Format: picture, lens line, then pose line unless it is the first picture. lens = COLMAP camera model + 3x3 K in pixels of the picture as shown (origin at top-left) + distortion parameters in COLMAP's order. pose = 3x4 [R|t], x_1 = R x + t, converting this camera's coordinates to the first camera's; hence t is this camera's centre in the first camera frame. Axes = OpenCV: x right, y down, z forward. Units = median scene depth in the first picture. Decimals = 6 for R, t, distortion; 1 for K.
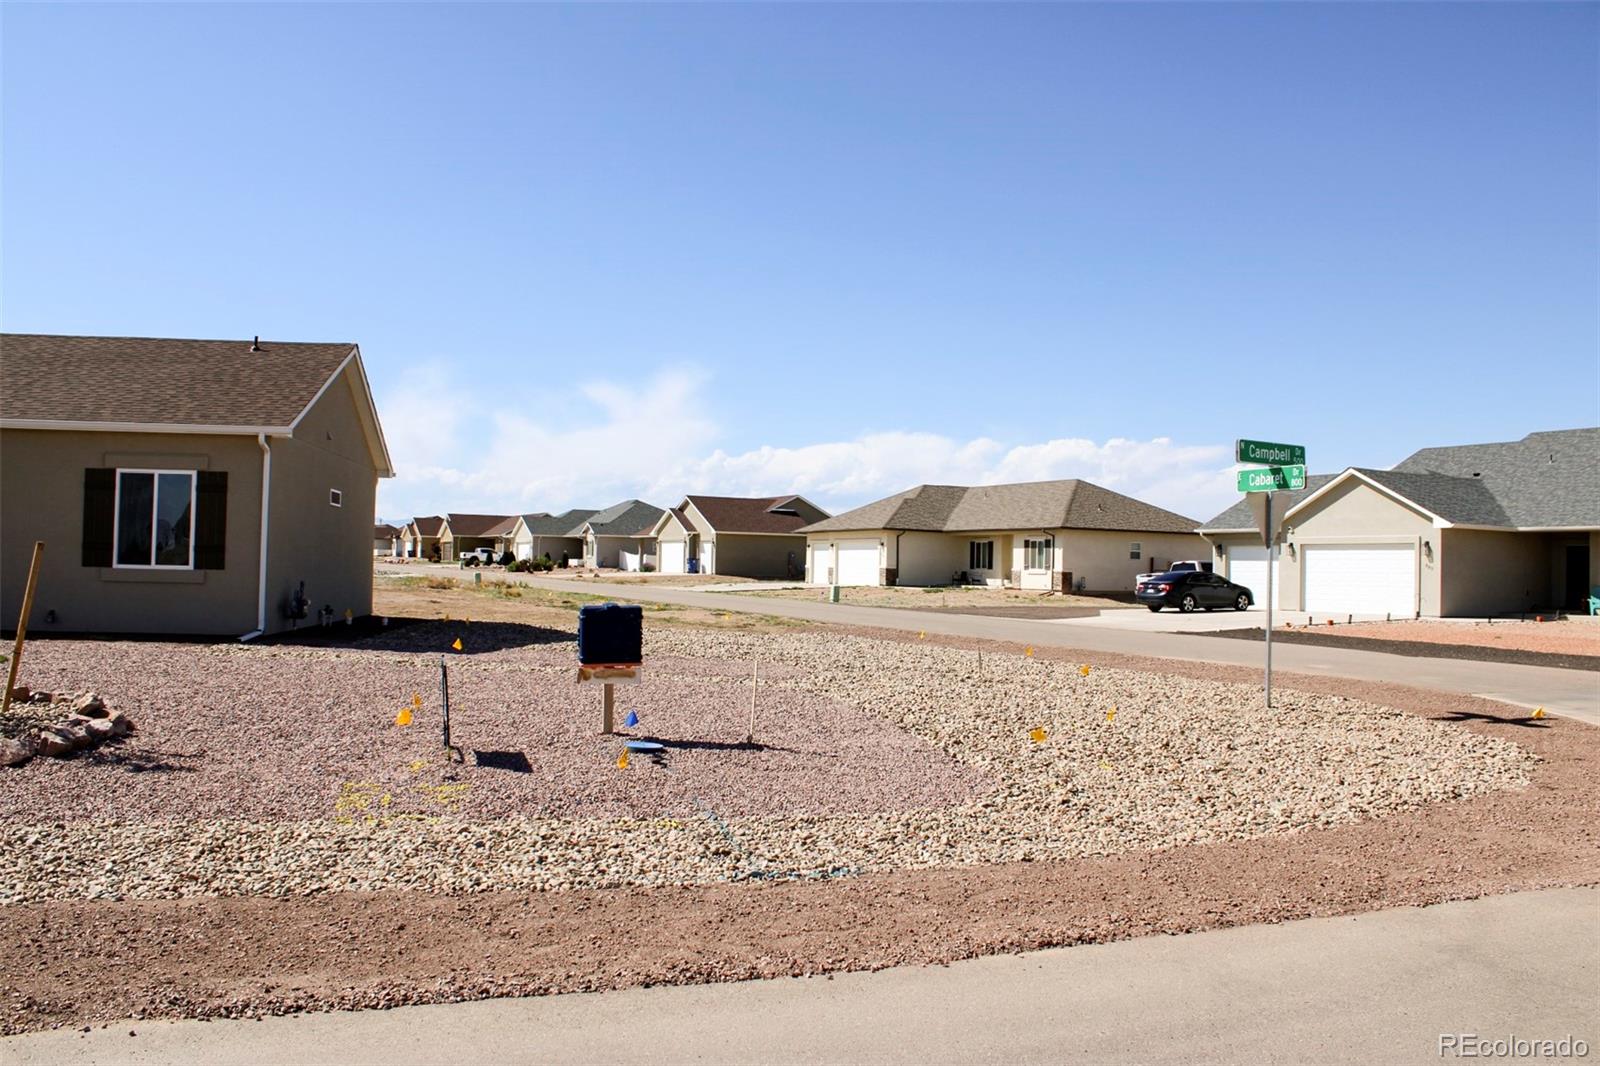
lens RADIAL K [[1326.3, 0, 803.0], [0, 1326.3, 529.5], [0, 0, 1]] dist [-0.167647, 0.153590]
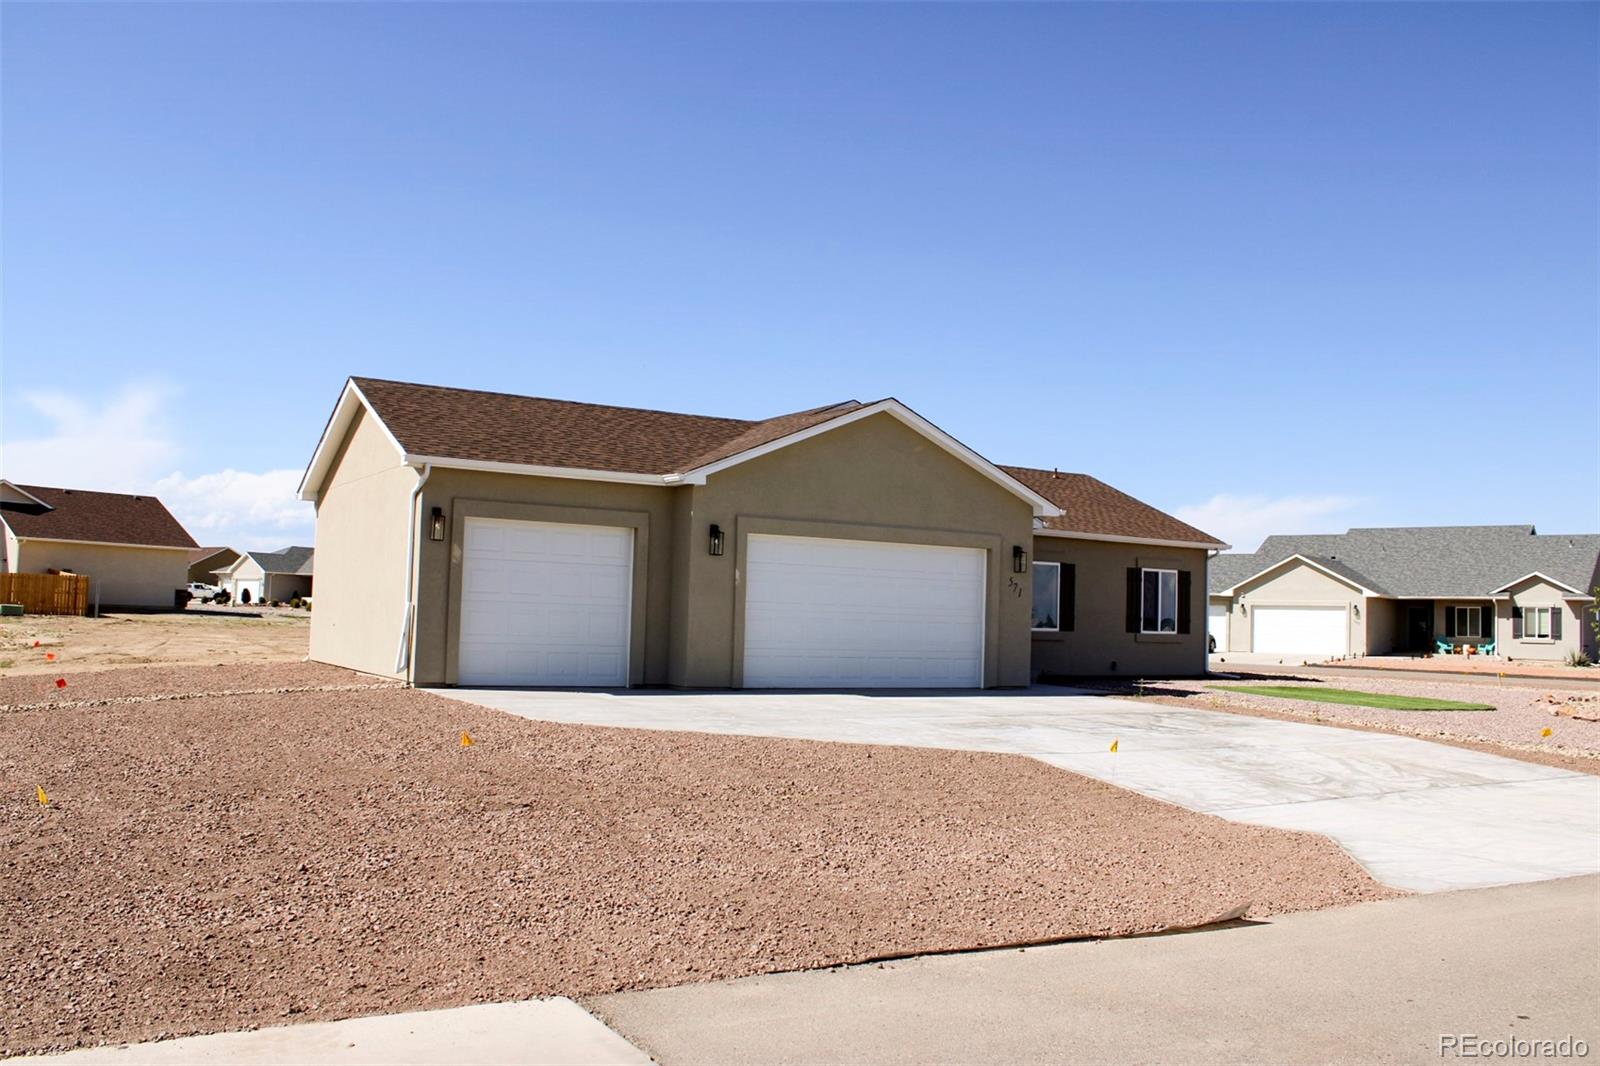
lens RADIAL K [[1326.3, 0, 803.0], [0, 1326.3, 529.5], [0, 0, 1]] dist [-0.167647, 0.153590]
pose [[0.918532, 0.033768, 0.393902, -1.362636], [-0.022627, 0.999203, -0.032896, -0.029477], [-0.394699, 0.021303, 0.918564, -0.251606]]
